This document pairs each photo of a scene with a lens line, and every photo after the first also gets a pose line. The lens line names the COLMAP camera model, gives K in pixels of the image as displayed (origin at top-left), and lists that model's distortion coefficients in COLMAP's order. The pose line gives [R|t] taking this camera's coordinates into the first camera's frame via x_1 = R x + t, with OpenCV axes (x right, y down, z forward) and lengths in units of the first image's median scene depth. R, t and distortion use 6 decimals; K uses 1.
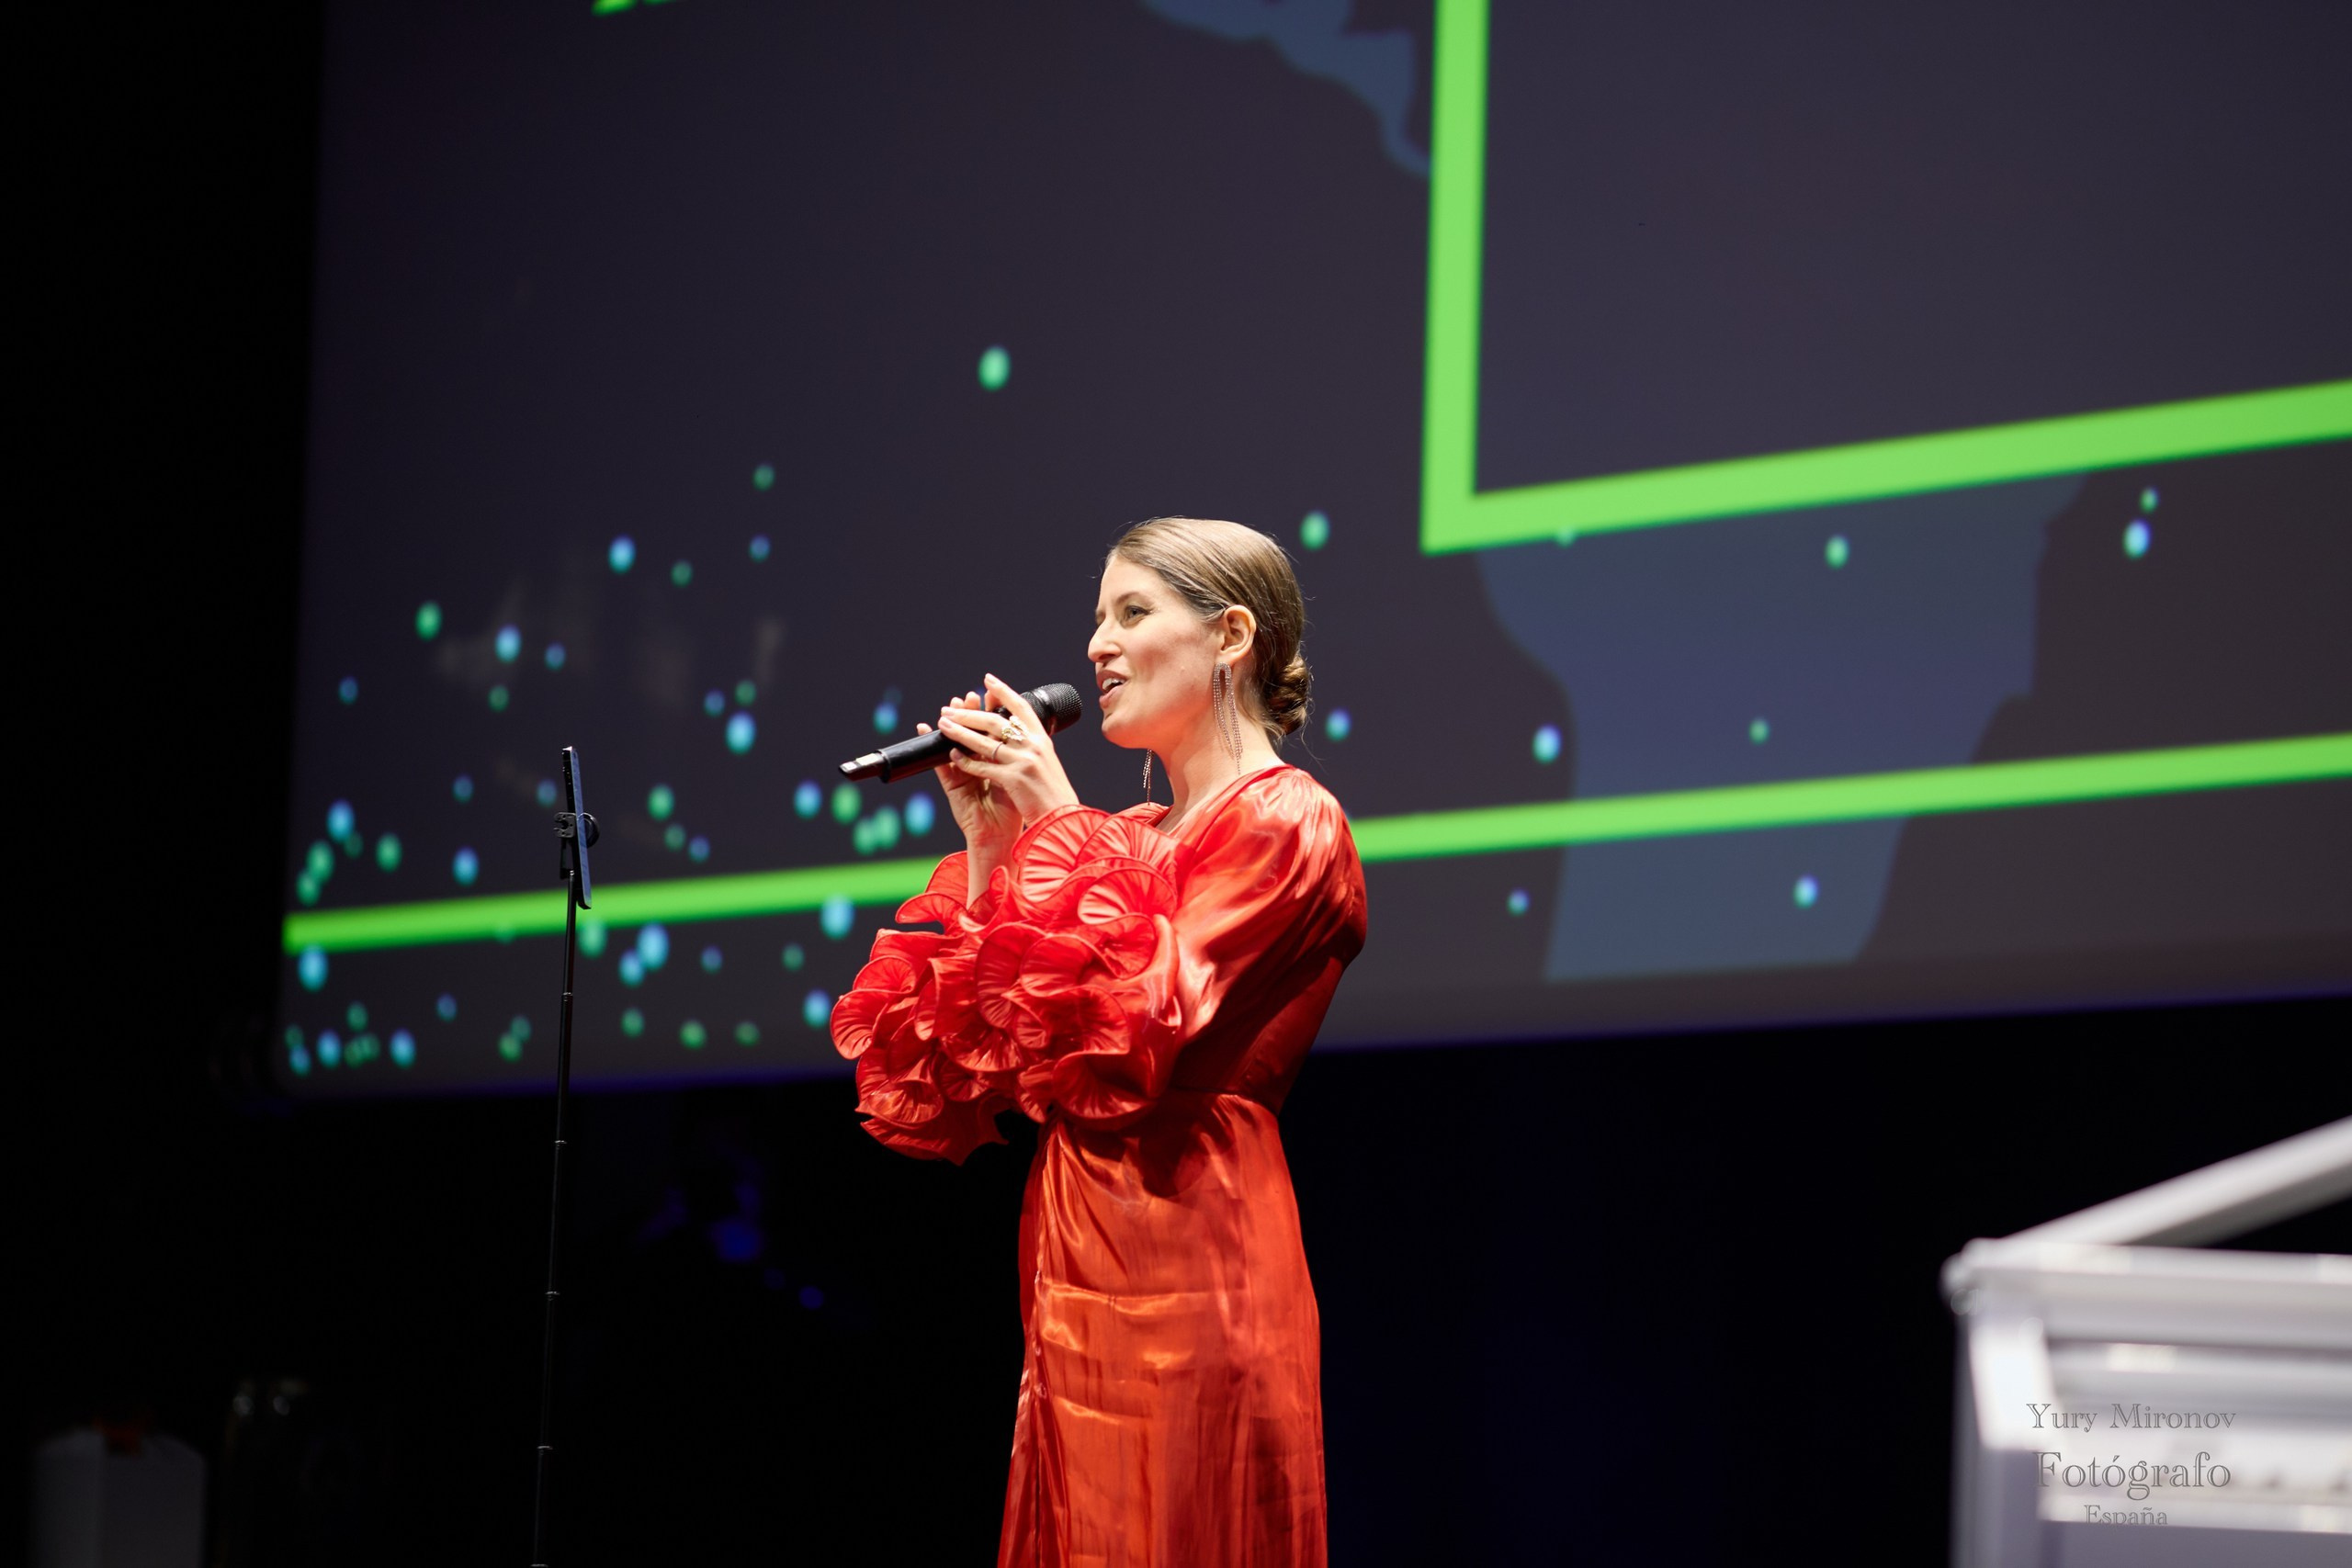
lens RADIAL K [[8783.8, 0, 1189.6], [0, 8783.8, 780.1], [0, 0, 1]] dist [0.223380, 0.000000]
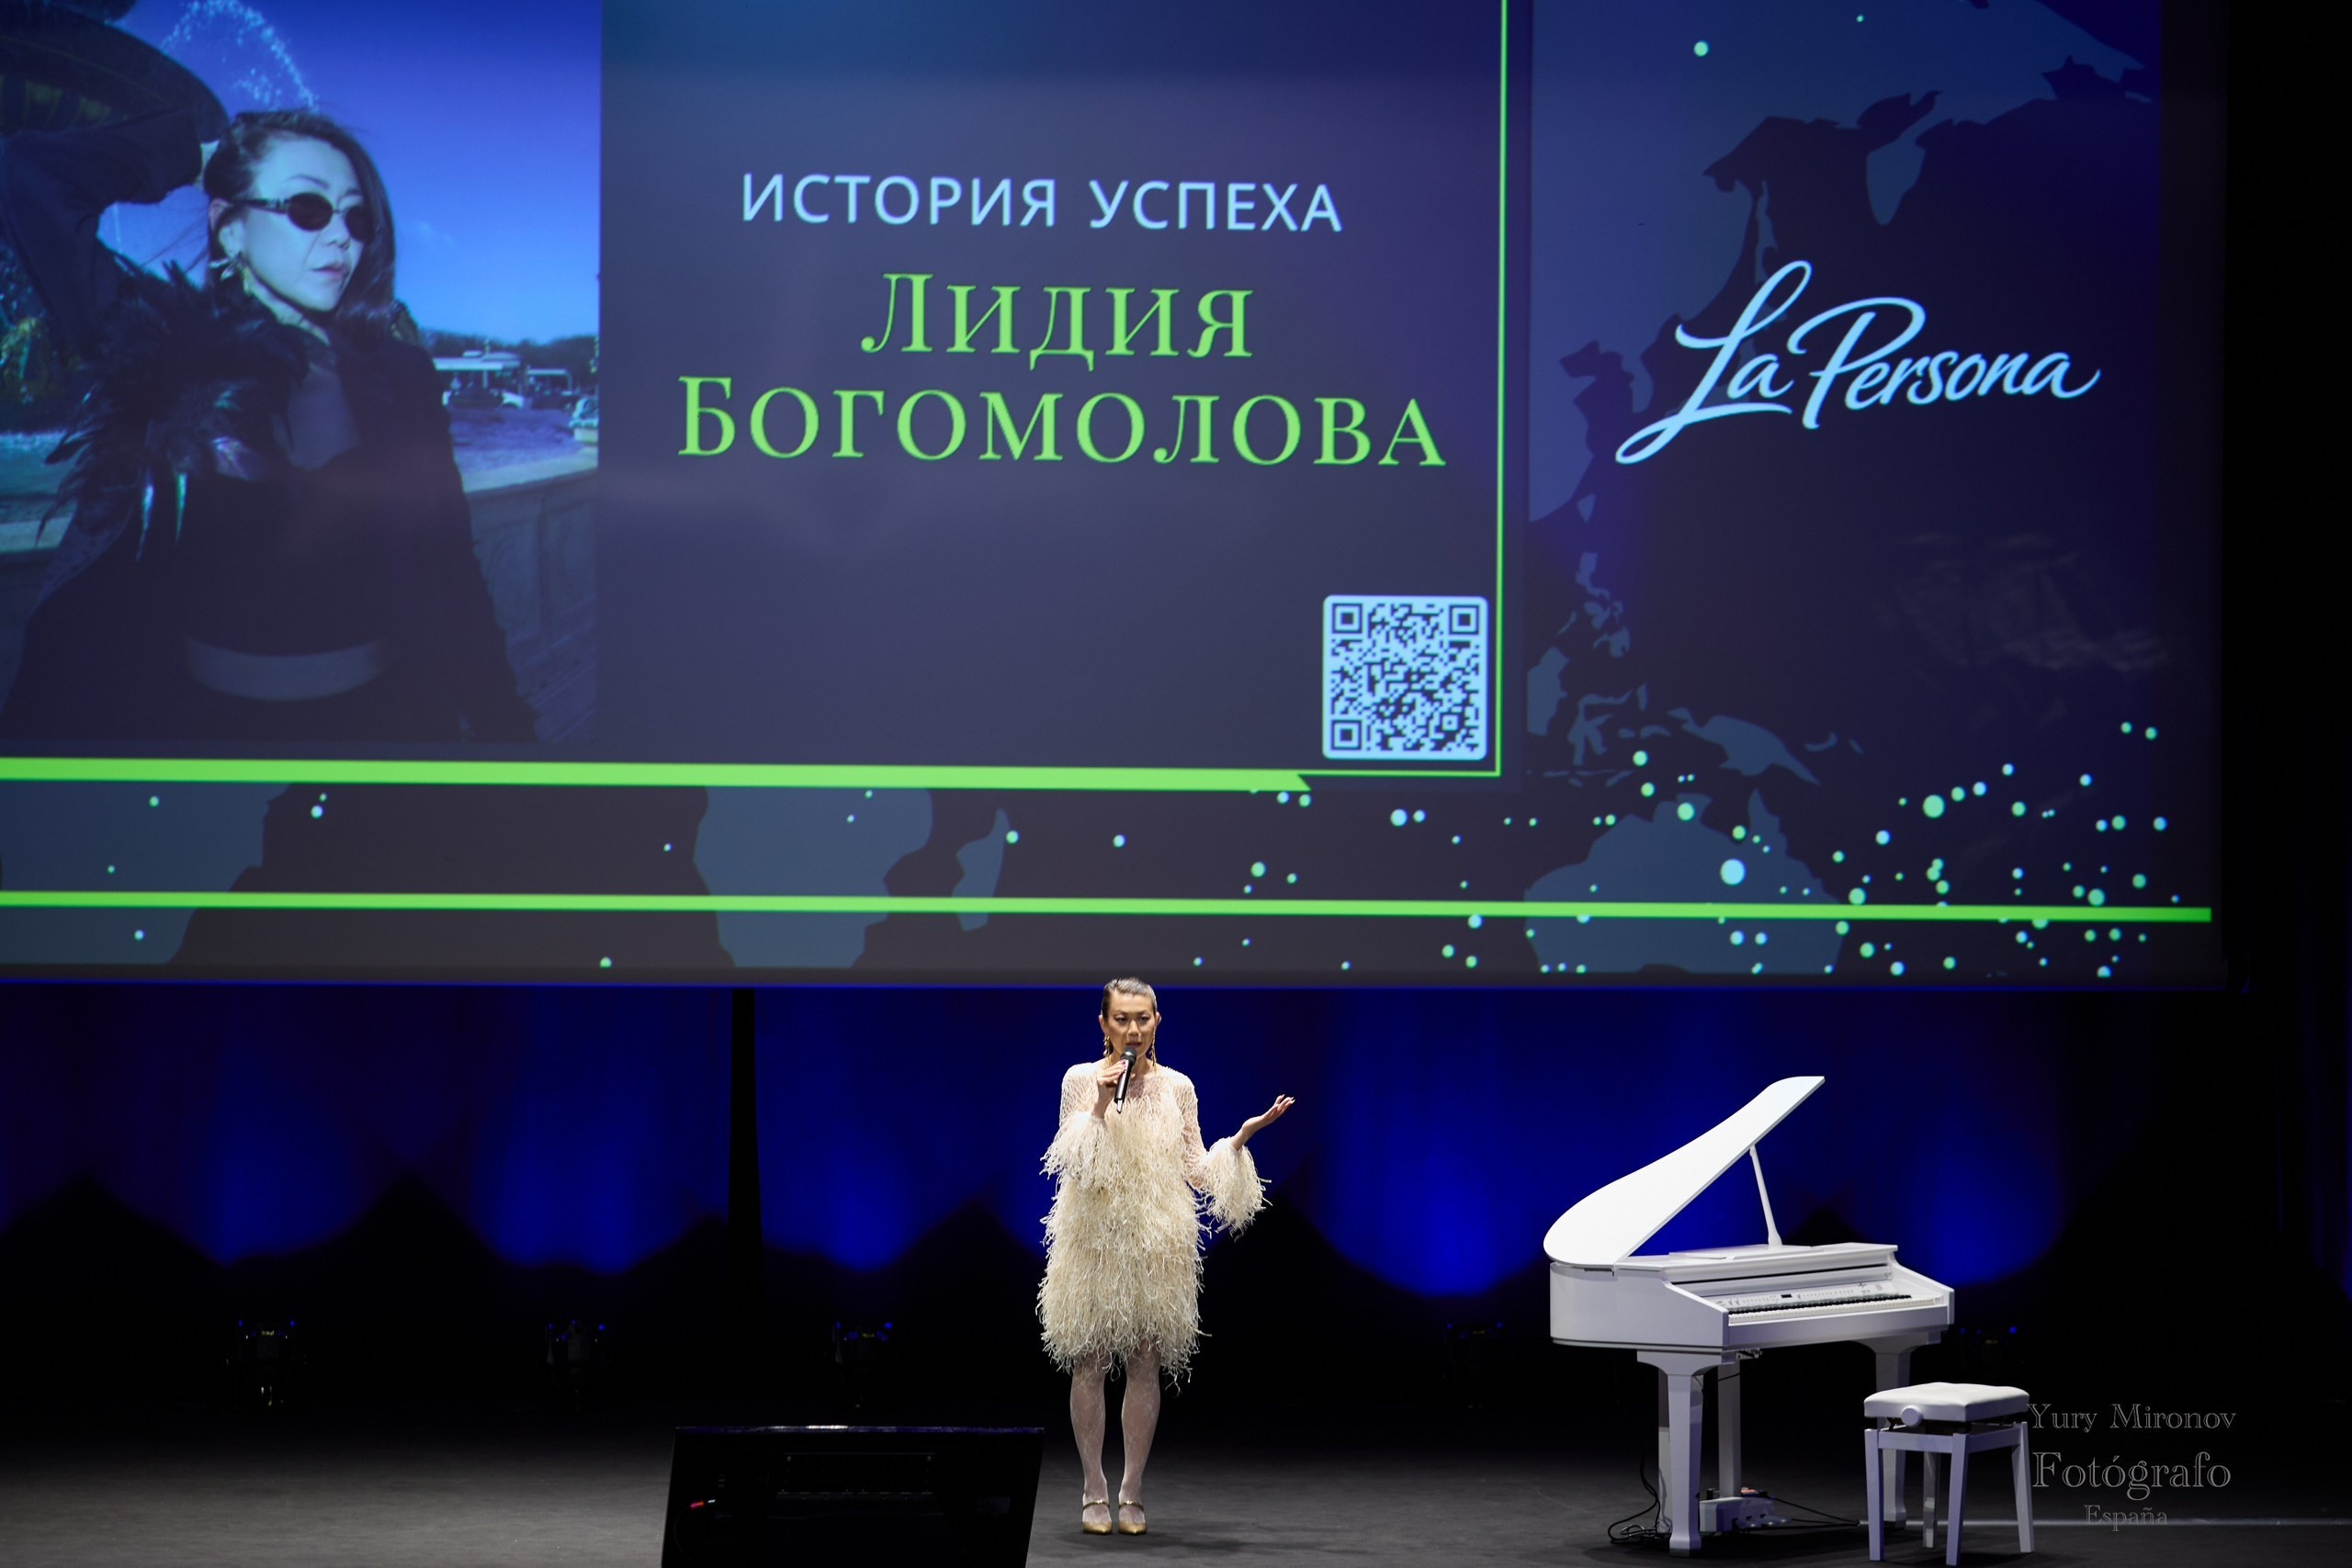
lens RADIAL K [[8783.8, 0, 1109.2], [0, 8783.8, 745.5], [0, 0, 1]] dist [0.223380, 0.000000]
pose [[0.536536, -0.039712, 0.842943, -1.952813], [-0.086759, 0.991003, 0.101910, -0.330117], [-0.839406, -0.127811, 0.528263, -0.583370]]
